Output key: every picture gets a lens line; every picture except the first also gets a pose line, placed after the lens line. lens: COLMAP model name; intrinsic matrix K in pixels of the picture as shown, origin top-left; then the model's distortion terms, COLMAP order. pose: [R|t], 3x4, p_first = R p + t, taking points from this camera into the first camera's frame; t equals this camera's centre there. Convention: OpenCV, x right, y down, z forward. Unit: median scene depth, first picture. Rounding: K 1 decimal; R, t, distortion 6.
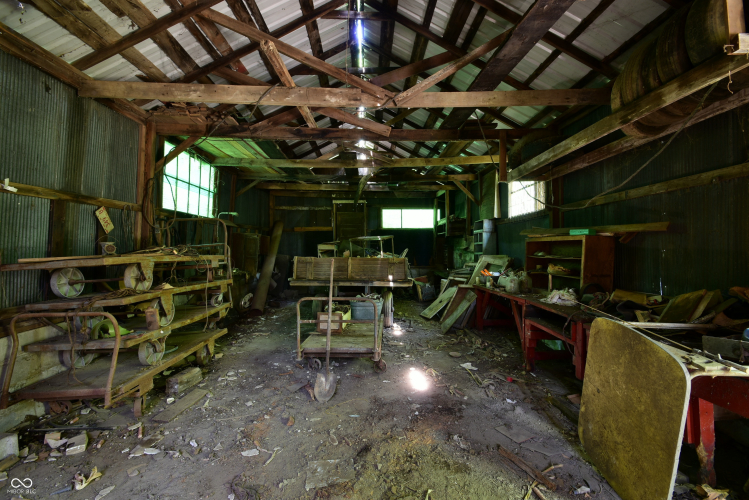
lens RADIAL K [[316.7, 0, 374.5], [0, 316.7, 250.0], [0, 0, 1]] dist [0.000743, -0.010539]
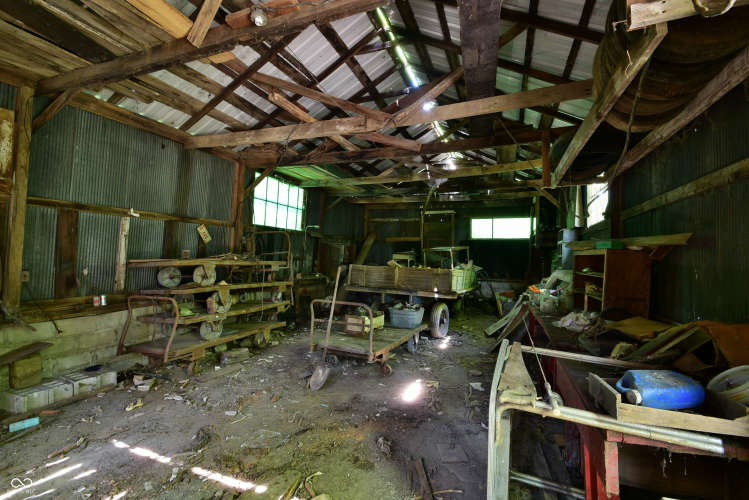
lens RADIAL K [[314.7, 0, 374.5], [0, 314.7, 250.0], [0, 0, 1]] dist [-0.009305, -0.000058]
pose [[0.925144, 0.013274, -0.379385, 0.386359], [-0.024827, 0.999365, -0.025576, -0.006889], [0.378805, 0.033081, 0.924885, 0.004429]]
